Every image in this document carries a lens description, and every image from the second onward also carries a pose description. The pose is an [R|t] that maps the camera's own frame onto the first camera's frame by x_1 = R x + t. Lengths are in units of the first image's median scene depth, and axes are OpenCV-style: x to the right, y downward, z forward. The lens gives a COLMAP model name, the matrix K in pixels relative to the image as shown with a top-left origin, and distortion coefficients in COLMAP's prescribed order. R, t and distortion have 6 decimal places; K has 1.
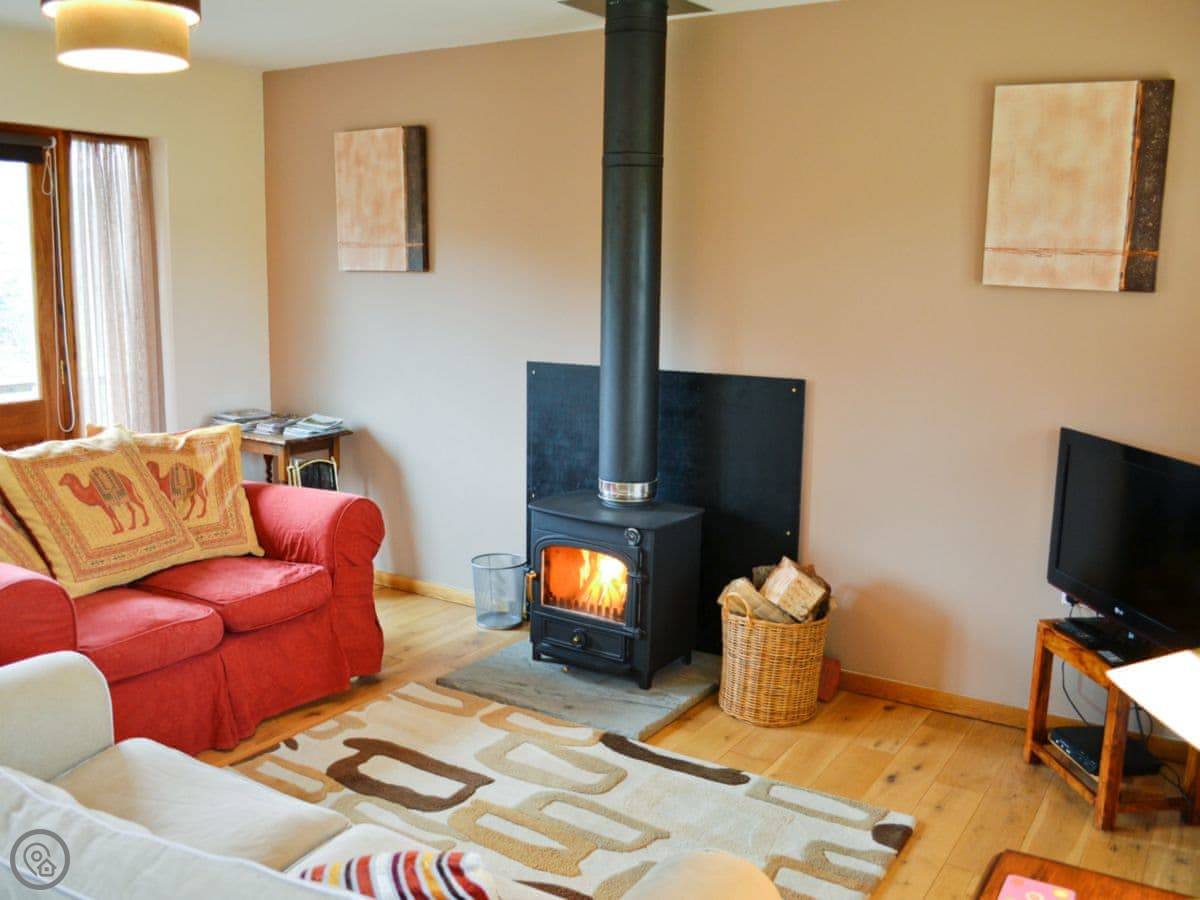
lens RADIAL K [[1140.1, 0, 600.0], [0, 1140.1, 450.0], [0, 0, 1]] dist [-0.047675, 0.004779]
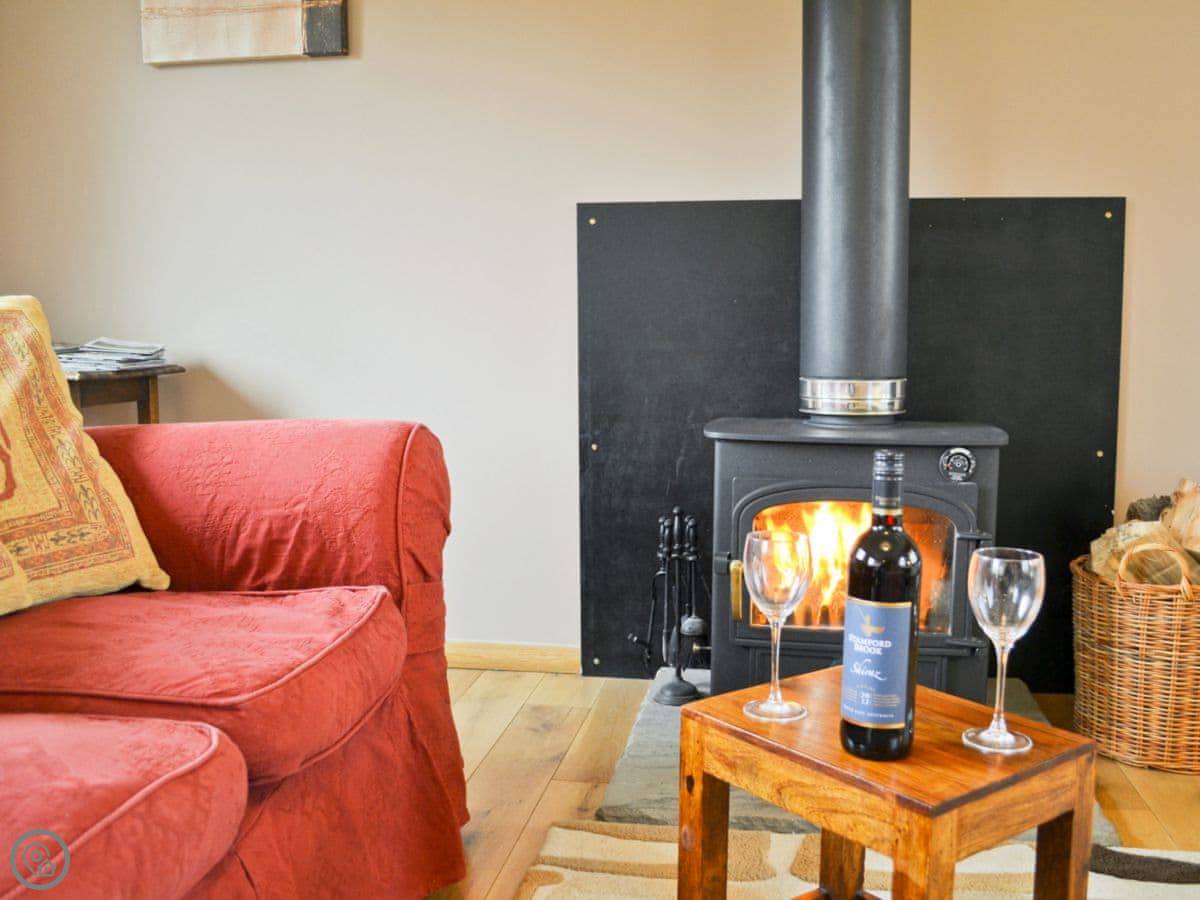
lens RADIAL K [[1097.1, 0, 613.4], [0, 1097.1, 462.5], [0, 0, 1]] dist [-0.063530, -0.008062]
pose [[0.905625, -0.061952, 0.419530, -0.319715], [0.081584, 0.996245, -0.028997, 0.074560], [-0.416158, 0.060487, 0.907278, 0.589789]]
